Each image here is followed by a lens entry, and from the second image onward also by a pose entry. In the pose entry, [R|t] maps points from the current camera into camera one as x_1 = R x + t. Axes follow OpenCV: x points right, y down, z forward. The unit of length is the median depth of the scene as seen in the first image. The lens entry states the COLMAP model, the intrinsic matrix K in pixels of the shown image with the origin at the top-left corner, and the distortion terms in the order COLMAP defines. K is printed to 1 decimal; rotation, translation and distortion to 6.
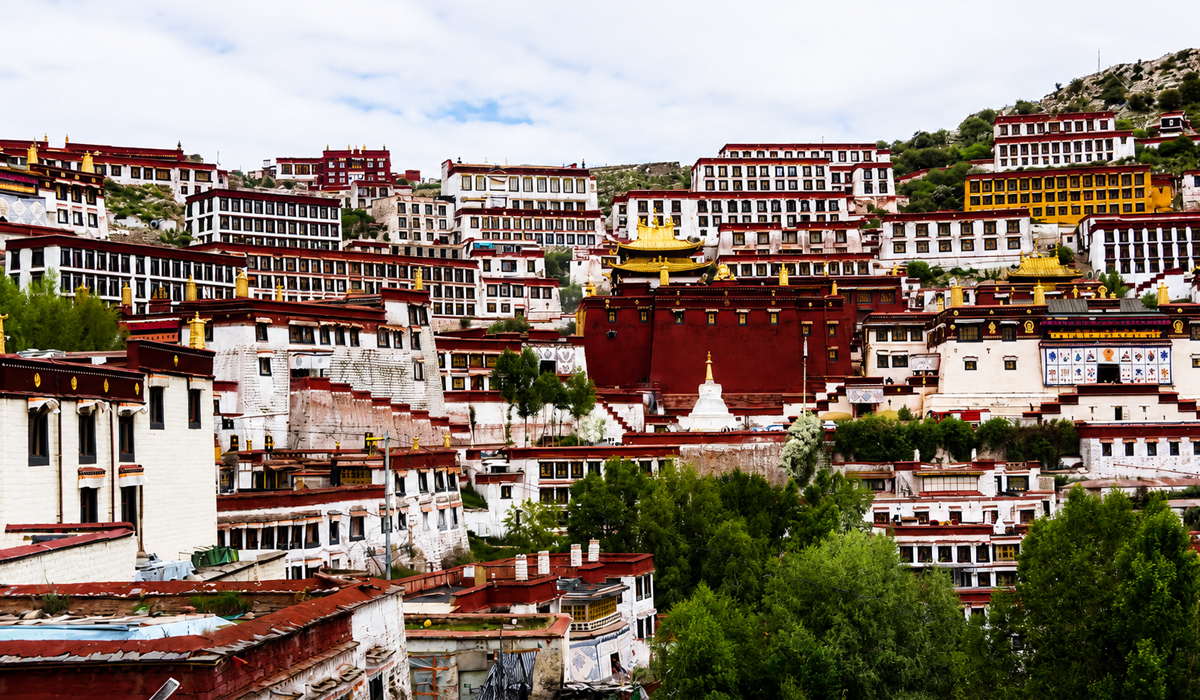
lens RADIAL K [[2059.4, 0, 596.3], [0, 2059.4, 346.6], [0, 0, 1]] dist [0.072537, 0.000000]
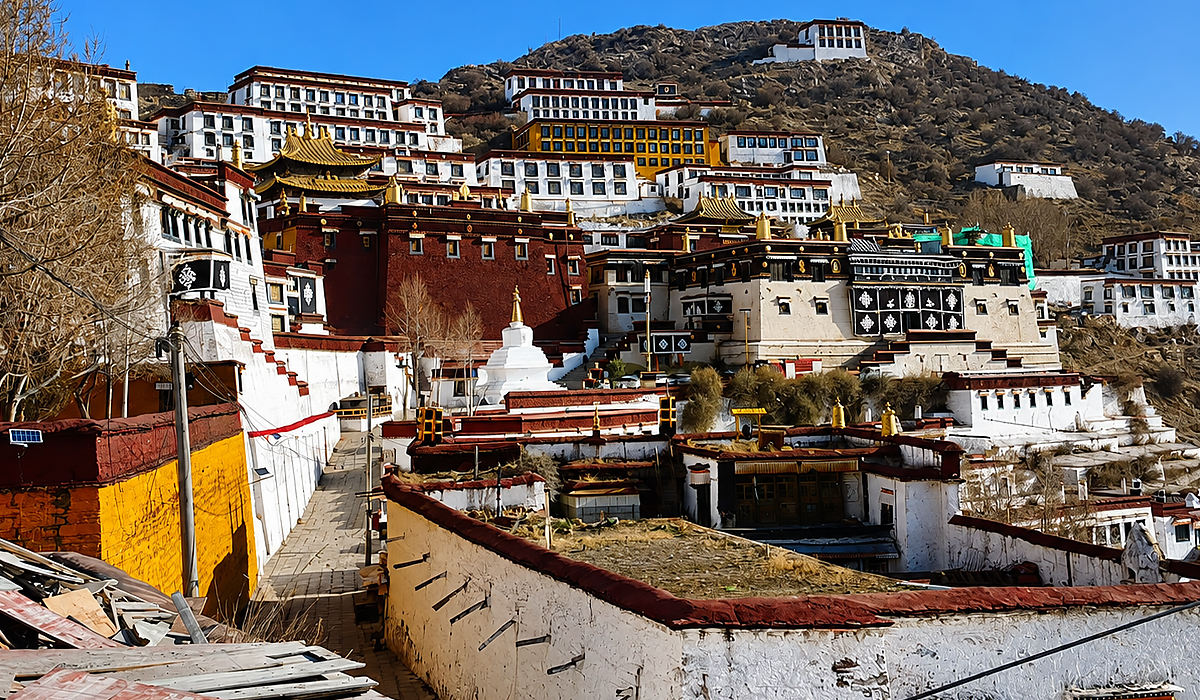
lens RADIAL K [[1489.9, 0, 606.0], [0, 1489.9, 350.4], [0, 0, 1]] dist [0.141169, 0.000000]
pose [[0.848492, 0.000127, 0.529209, -0.201187], [-0.011782, 0.999757, 0.018650, 0.014798], [-0.529078, -0.022060, 0.848287, 0.470648]]
